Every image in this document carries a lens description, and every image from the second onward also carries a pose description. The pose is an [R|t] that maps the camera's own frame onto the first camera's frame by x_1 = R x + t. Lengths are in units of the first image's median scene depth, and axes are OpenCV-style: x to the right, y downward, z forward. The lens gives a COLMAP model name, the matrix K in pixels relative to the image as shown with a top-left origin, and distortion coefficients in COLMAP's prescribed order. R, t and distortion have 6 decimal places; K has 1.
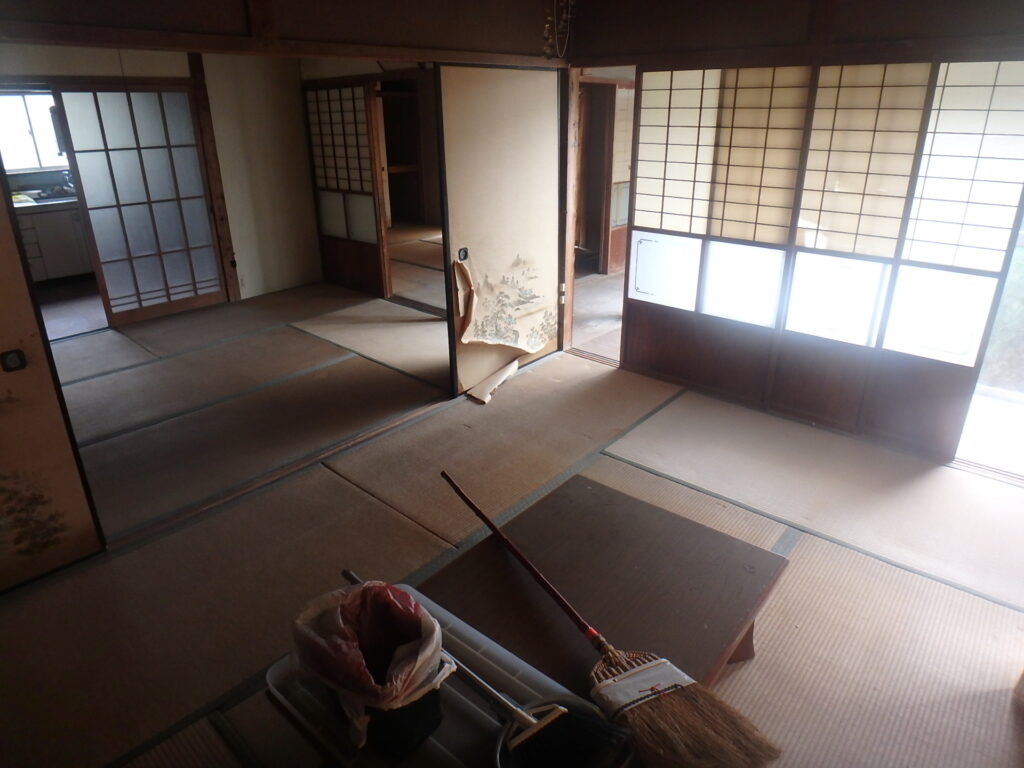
lens RADIAL K [[642.5, 0, 512.0], [0, 642.5, 384.0], [0, 0, 1]] dist [-0.039935, 0.002493]
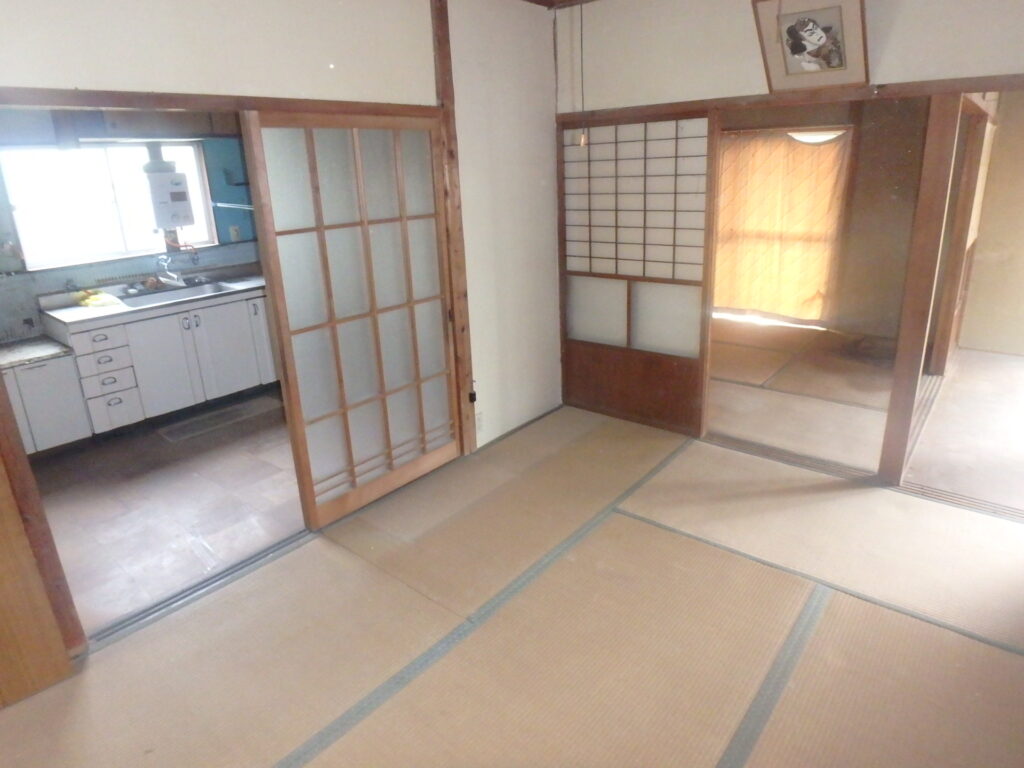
lens RADIAL K [[650.4, 0, 512.0], [0, 650.4, 384.0], [0, 0, 1]] dist [-0.038603, 0.000599]
pose [[0.998753, -0.040938, 0.028568, -0.413536], [0.043076, 0.995965, -0.078728, -0.148516], [-0.025230, 0.079860, 0.996487, 0.354031]]
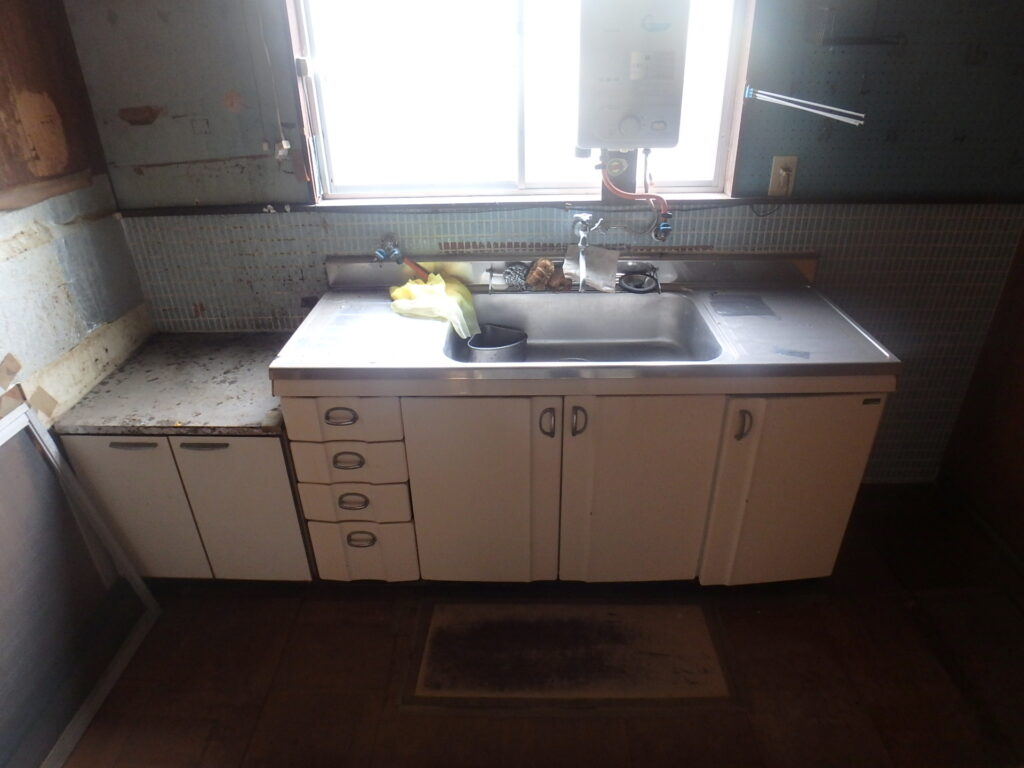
lens RADIAL K [[650.4, 0, 512.0], [0, 650.4, 384.0], [0, 0, 1]] dist [-0.038603, 0.000599]
pose [[0.680134, 0.349307, -0.644517, -0.602106], [-0.282453, 0.936167, 0.209311, -0.368029], [0.676490, 0.039686, 0.735382, 0.889184]]
